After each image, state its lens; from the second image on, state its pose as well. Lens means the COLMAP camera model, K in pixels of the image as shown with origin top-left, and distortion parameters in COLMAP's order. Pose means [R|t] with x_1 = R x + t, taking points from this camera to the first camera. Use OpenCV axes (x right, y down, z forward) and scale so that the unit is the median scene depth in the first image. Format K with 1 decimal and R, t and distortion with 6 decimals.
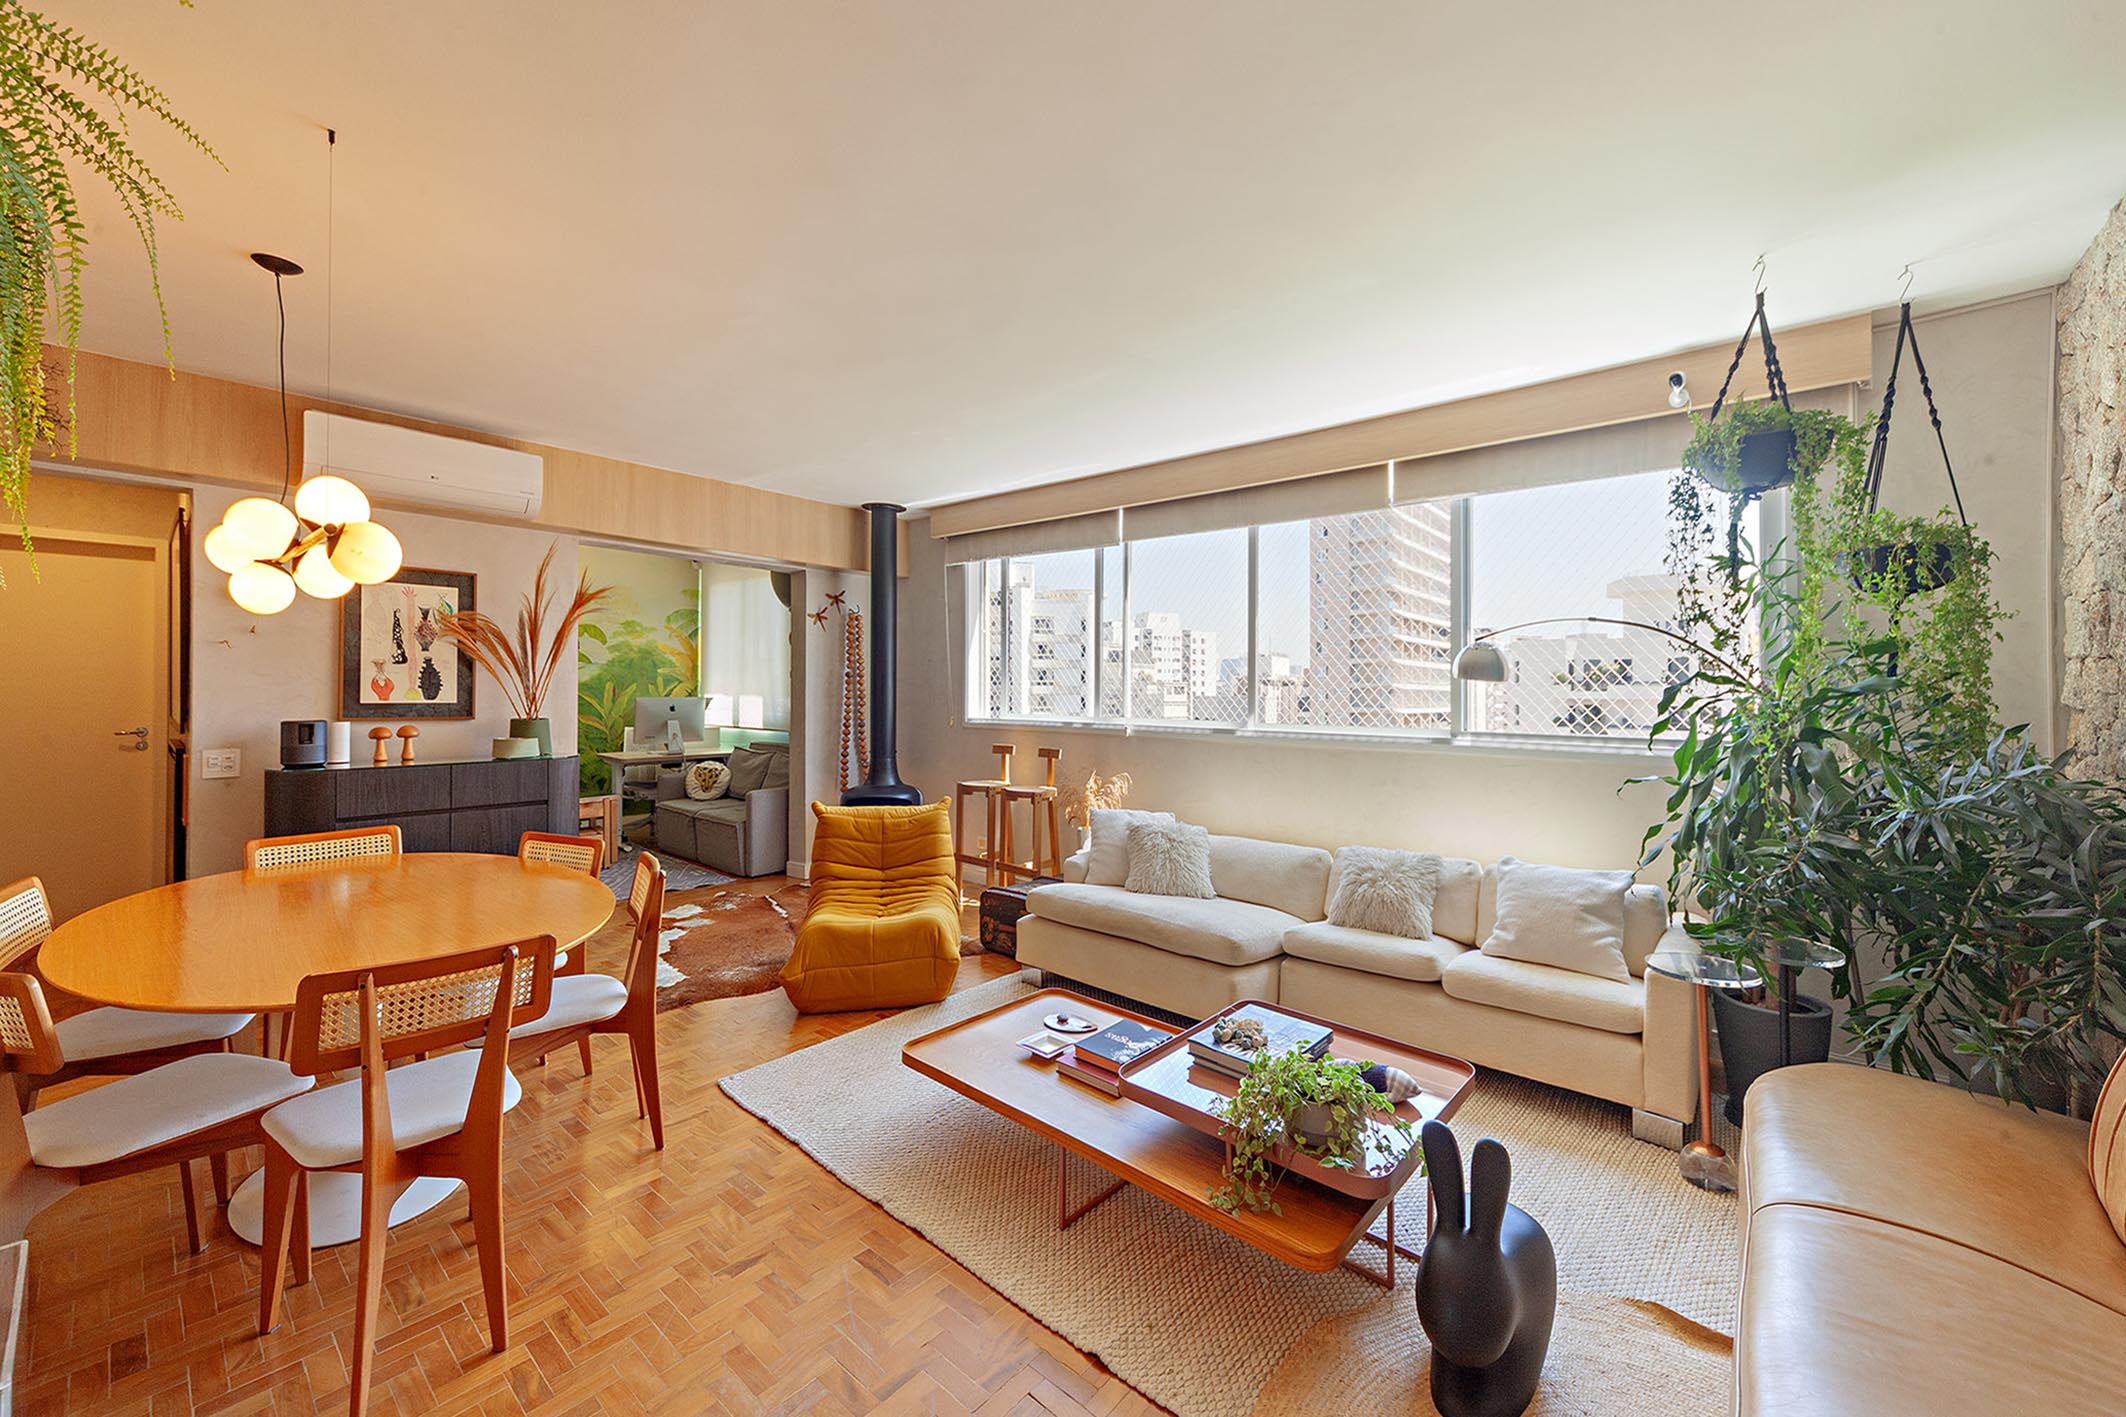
lens RADIAL K [[864.1, 0, 1065.9], [0, 864.1, 690.5], [0, 0, 1]] dist [0.000341, 0.000430]
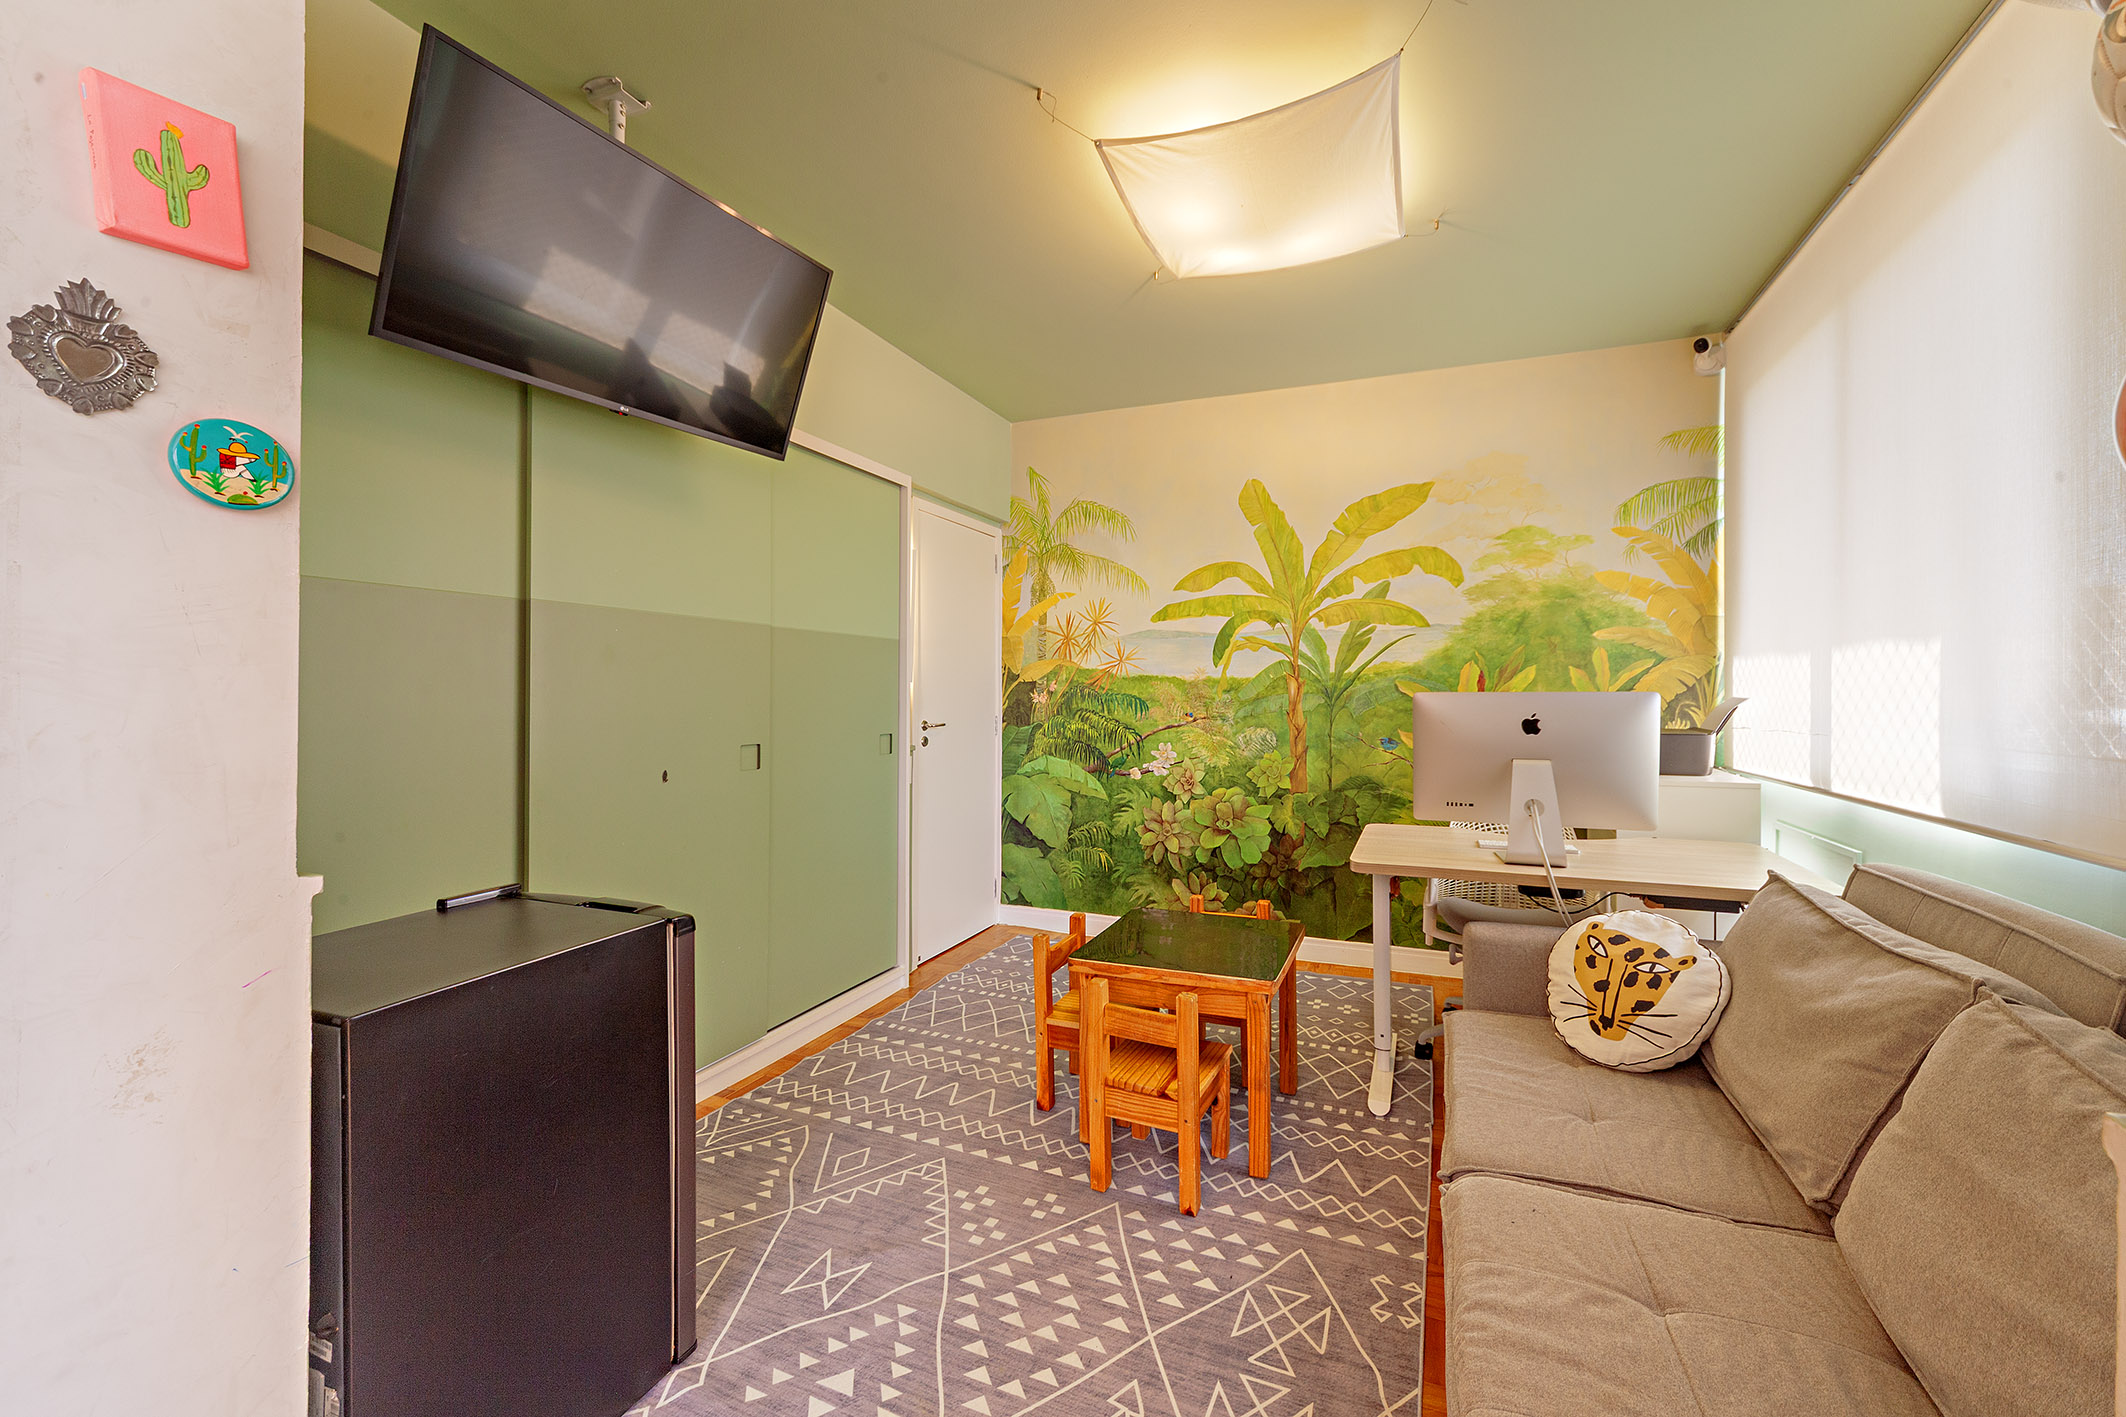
lens RADIAL K [[774.5, 0, 1049.5], [0, 774.5, 692.5], [0, 0, 1]] dist [0.008640, -0.000191]
pose [[0.325229, -0.010026, -0.945582, -0.347647], [0.003628, 0.999950, -0.009355, 0.014774], [0.945628, -0.000388, 0.325249, 1.100047]]
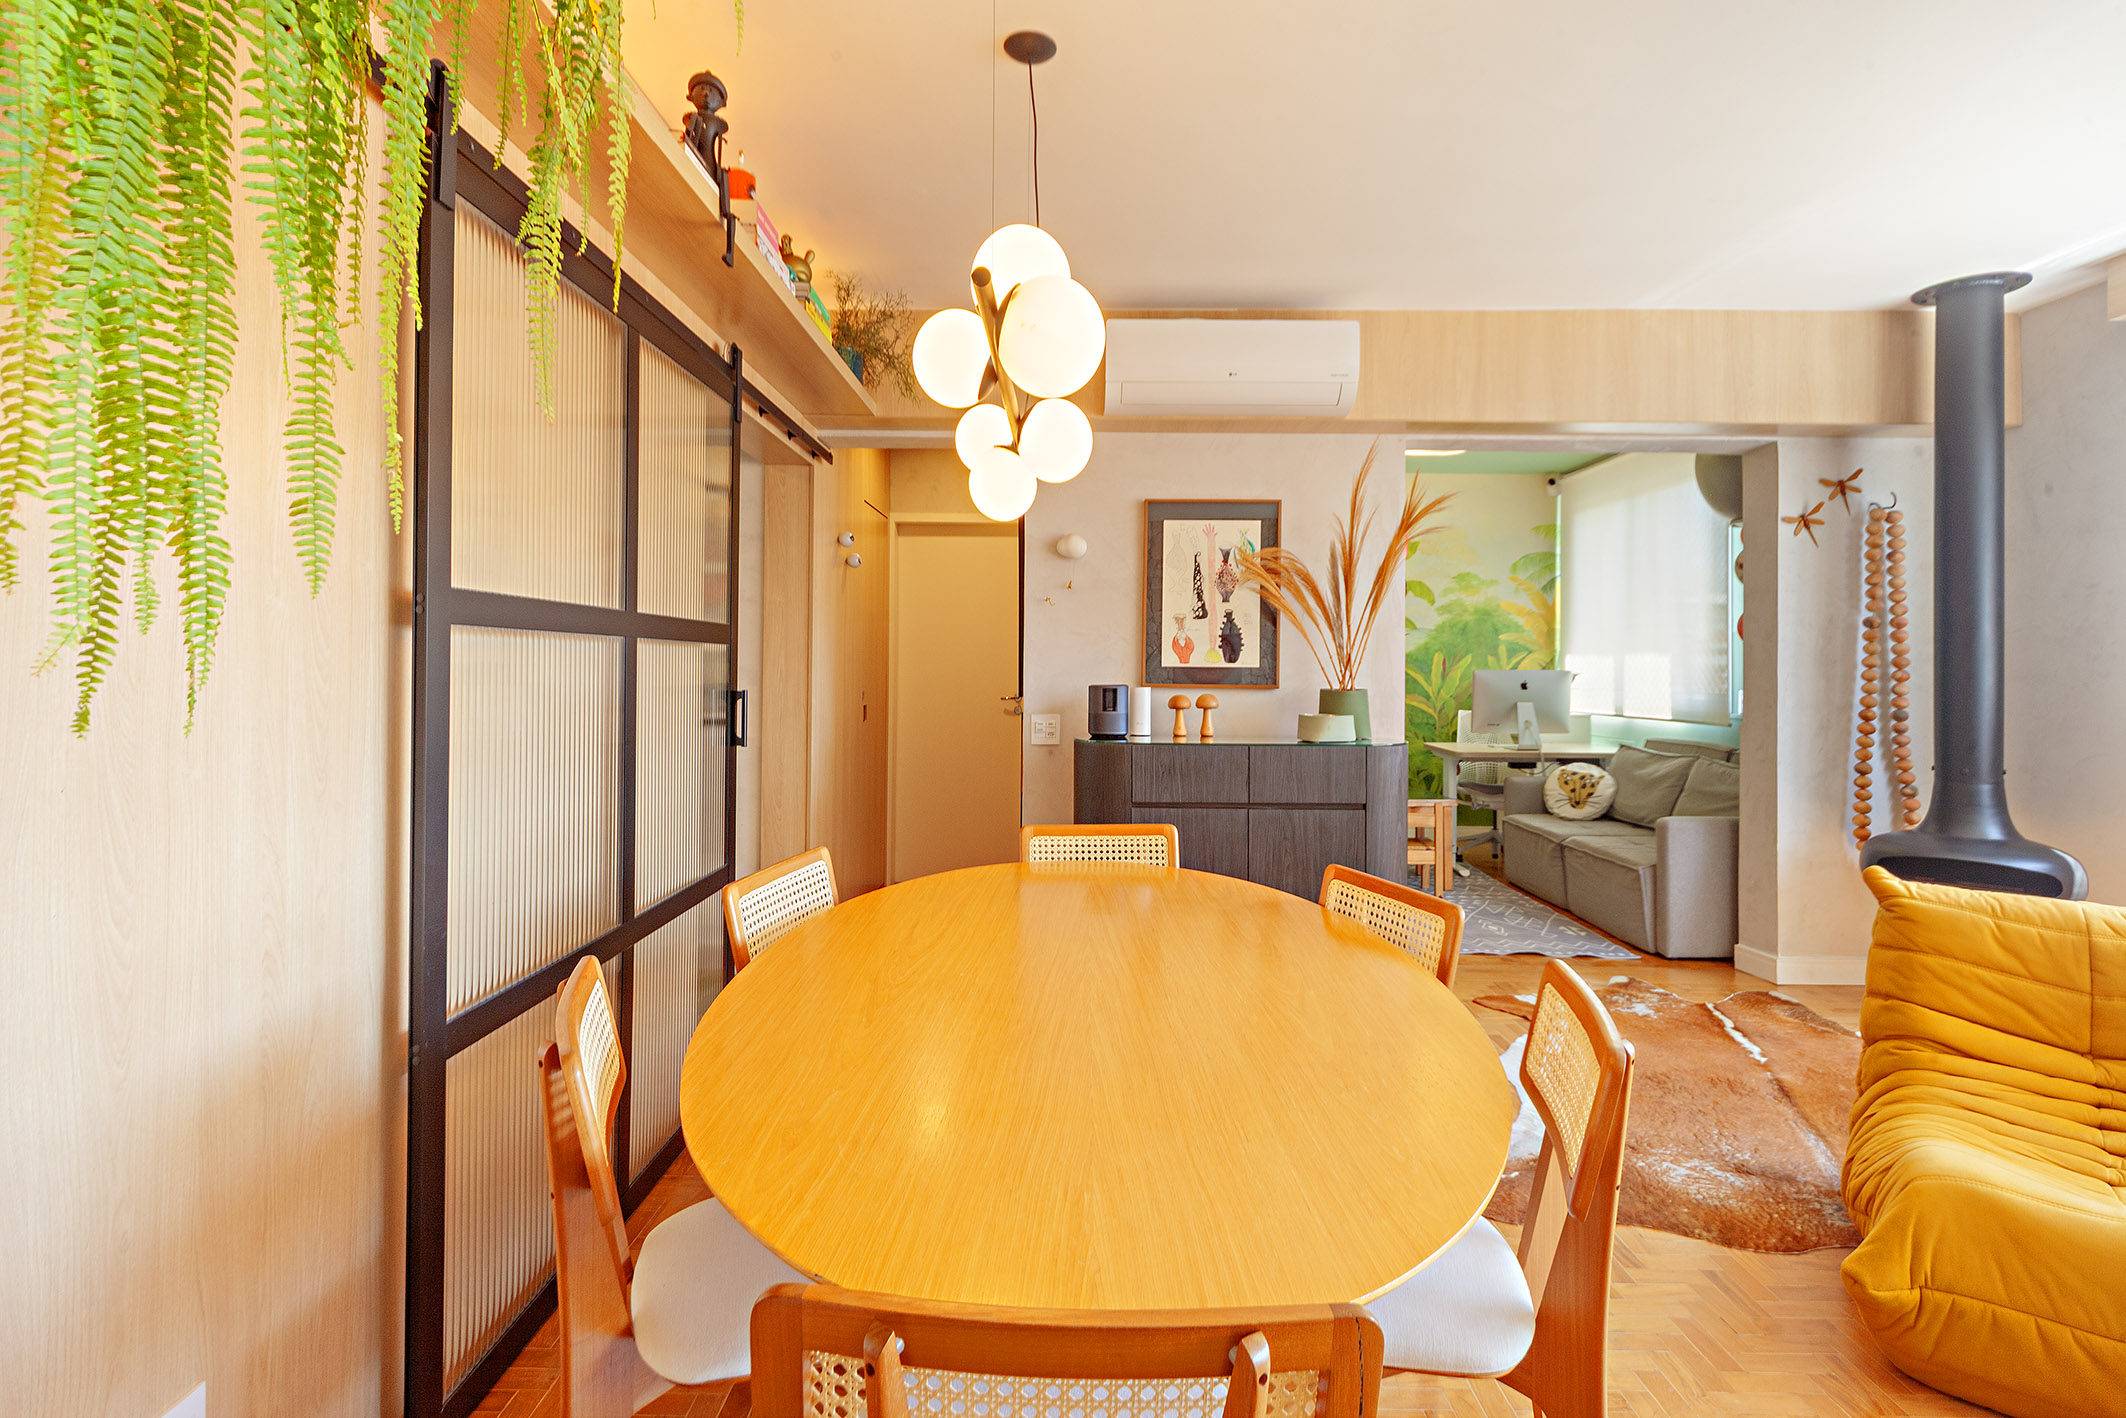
lens RADIAL K [[991.6, 0, 1011.0], [0, 991.6, 666.8], [0, 0, 1]] dist [0.003310, -0.001230]
pose [[0.633665, -0.003145, -0.773602, -0.133037], [-0.003283, 0.999972, -0.006754, 0.017906], [0.773601, 0.006820, 0.633636, 0.223985]]
